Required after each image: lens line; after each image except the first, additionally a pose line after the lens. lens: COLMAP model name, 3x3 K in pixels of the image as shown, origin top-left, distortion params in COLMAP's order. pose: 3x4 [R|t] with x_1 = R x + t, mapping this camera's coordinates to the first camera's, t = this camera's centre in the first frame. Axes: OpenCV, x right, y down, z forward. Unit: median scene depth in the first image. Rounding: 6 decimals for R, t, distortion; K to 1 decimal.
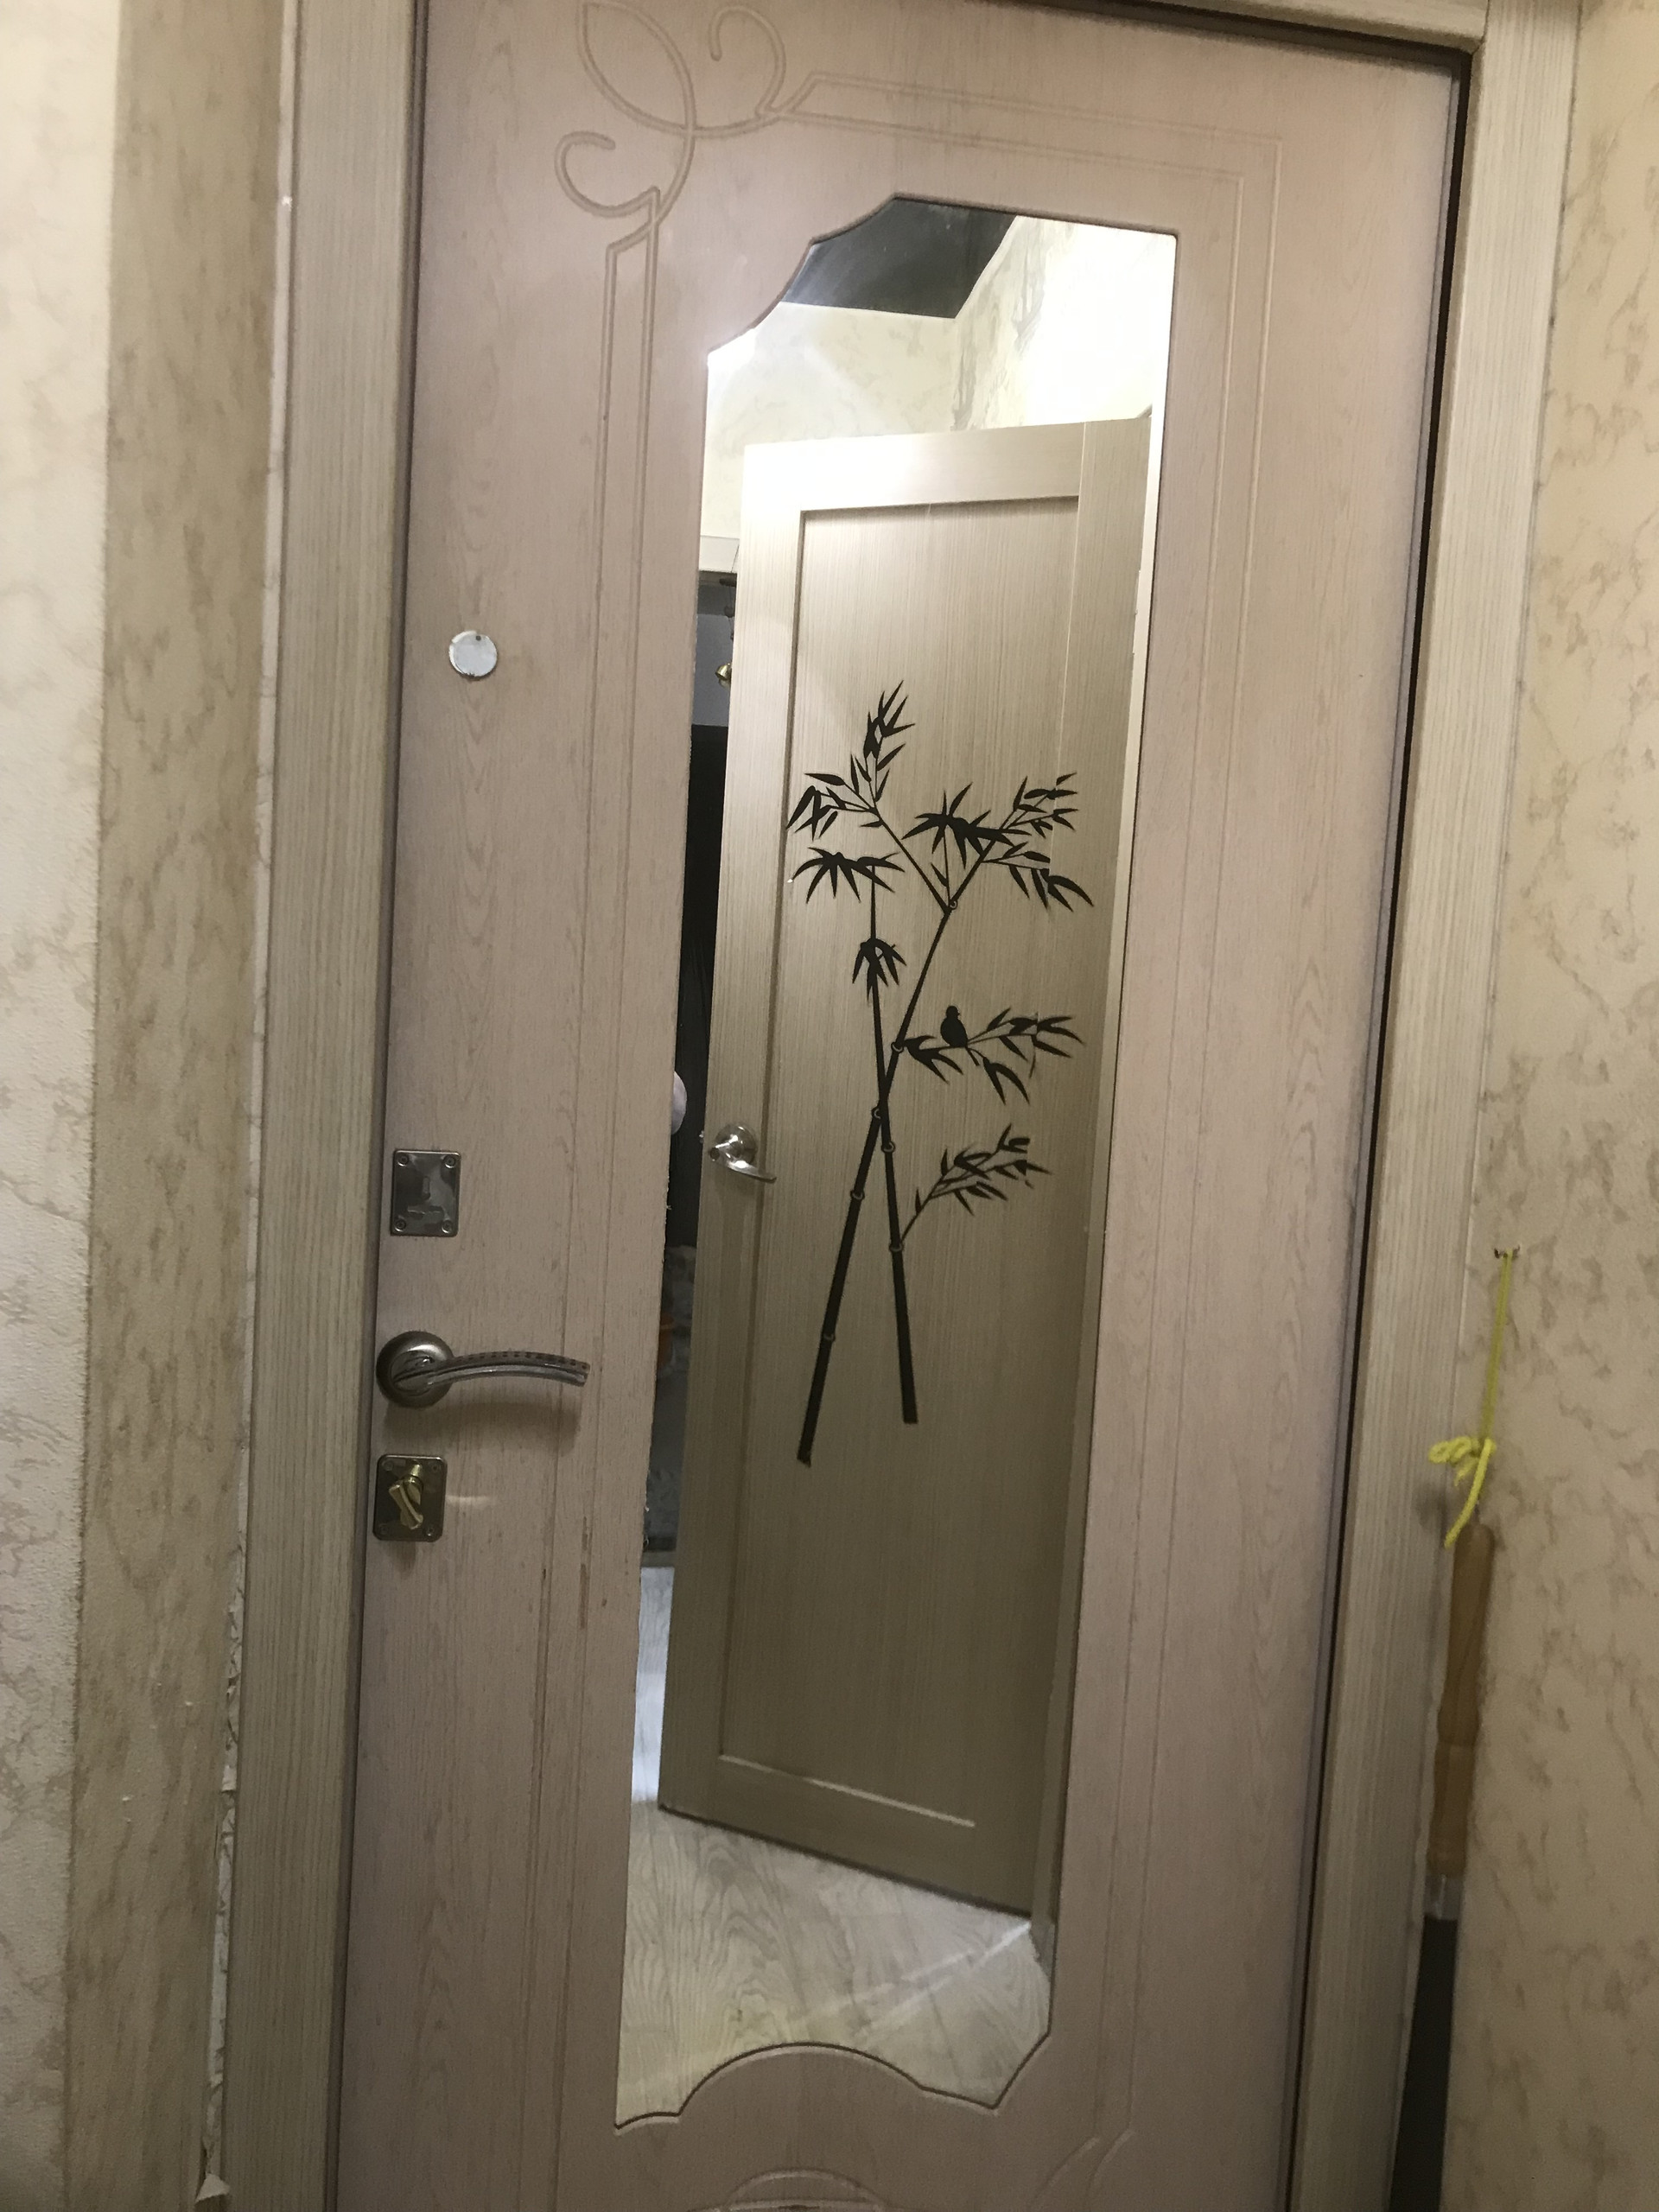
lens RADIAL K [[1826.5, 0, 873.5], [0, 1826.5, 1028.3], [0, 0, 1]] dist [0.013835, -0.004707]
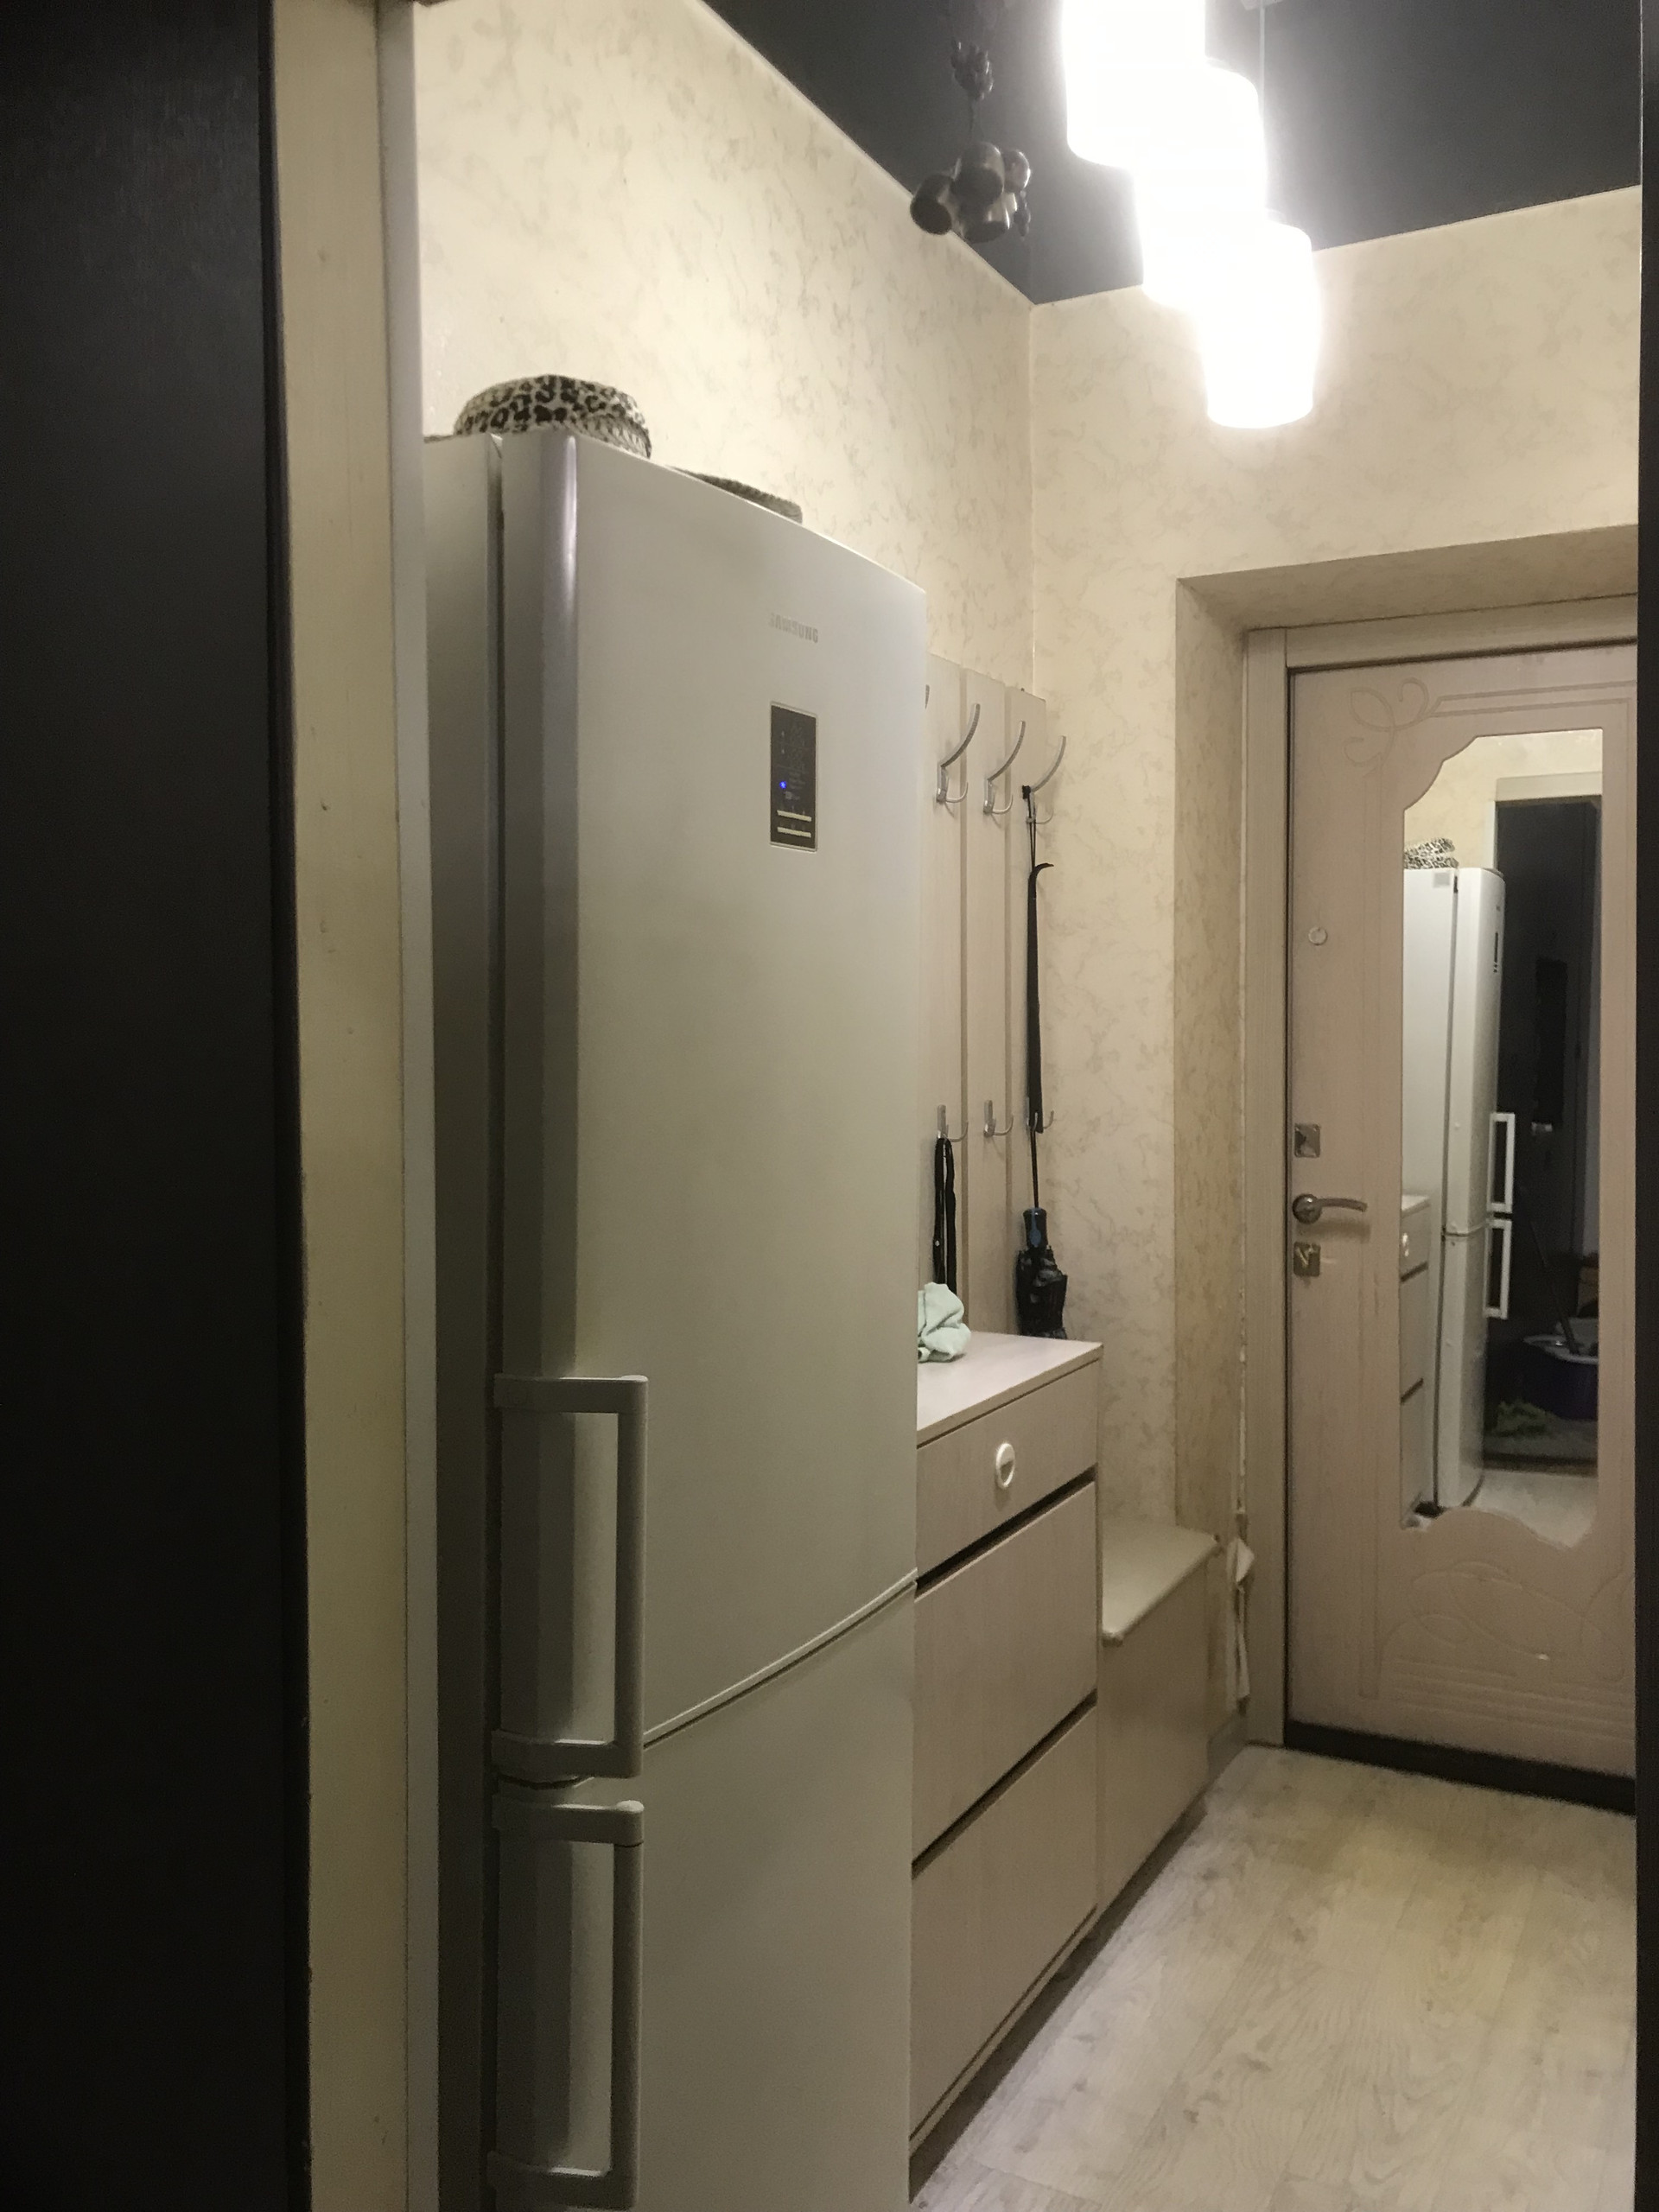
lens RADIAL K [[1826.5, 0, 830.5], [0, 1826.5, 1103.5], [0, 0, 1]] dist [0.013835, -0.004707]
pose [[0.786609, -0.031521, -0.616647, 0.922736], [0.009632, 0.999201, -0.038789, 0.145651], [0.617377, 0.024572, 0.786284, -1.645113]]
